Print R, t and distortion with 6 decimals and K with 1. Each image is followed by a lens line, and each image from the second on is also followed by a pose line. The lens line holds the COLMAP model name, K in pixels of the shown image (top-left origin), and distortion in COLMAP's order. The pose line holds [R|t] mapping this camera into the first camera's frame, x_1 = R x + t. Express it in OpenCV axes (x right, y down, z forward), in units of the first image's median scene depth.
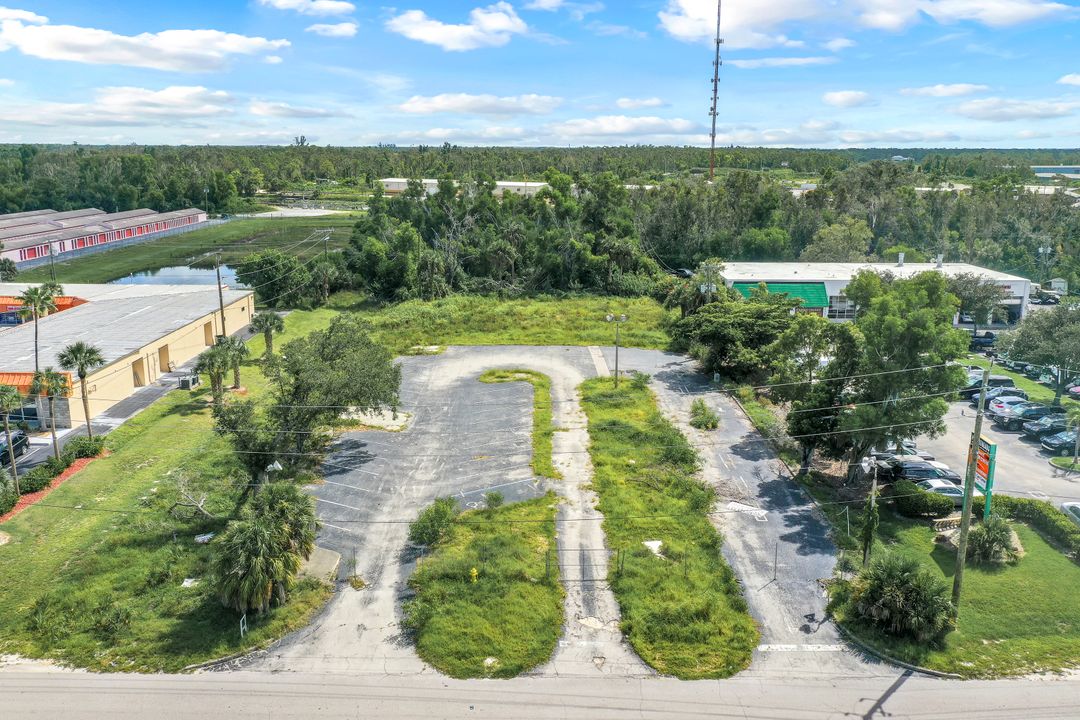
lens RADIAL K [[891.1, 0, 533.8], [0, 891.1, 358.0], [0, 0, 1]] dist [-0.001622, -0.003735]
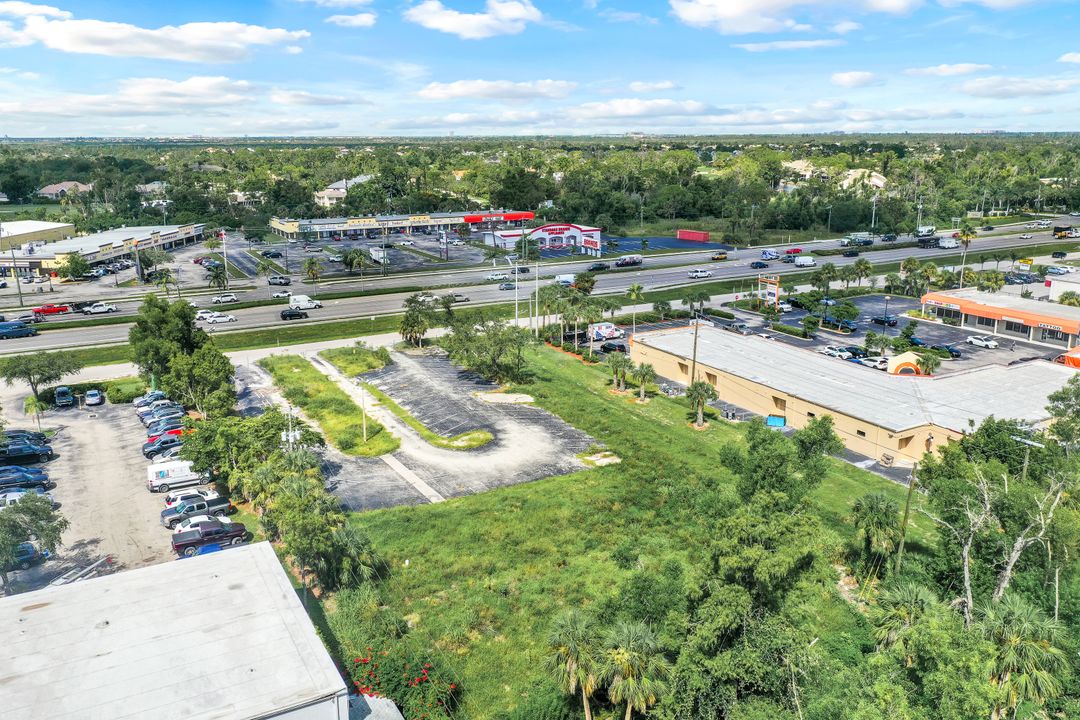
lens RADIAL K [[878.3, 0, 546.9], [0, 878.3, 326.5], [0, 0, 1]] dist [-0.005969, 0.002748]
pose [[-0.870248, 0.104763, -0.481346, 0.584526], [-0.113143, 0.908495, 0.402287, -0.818597], [0.479445, 0.404550, -0.778763, 2.688164]]
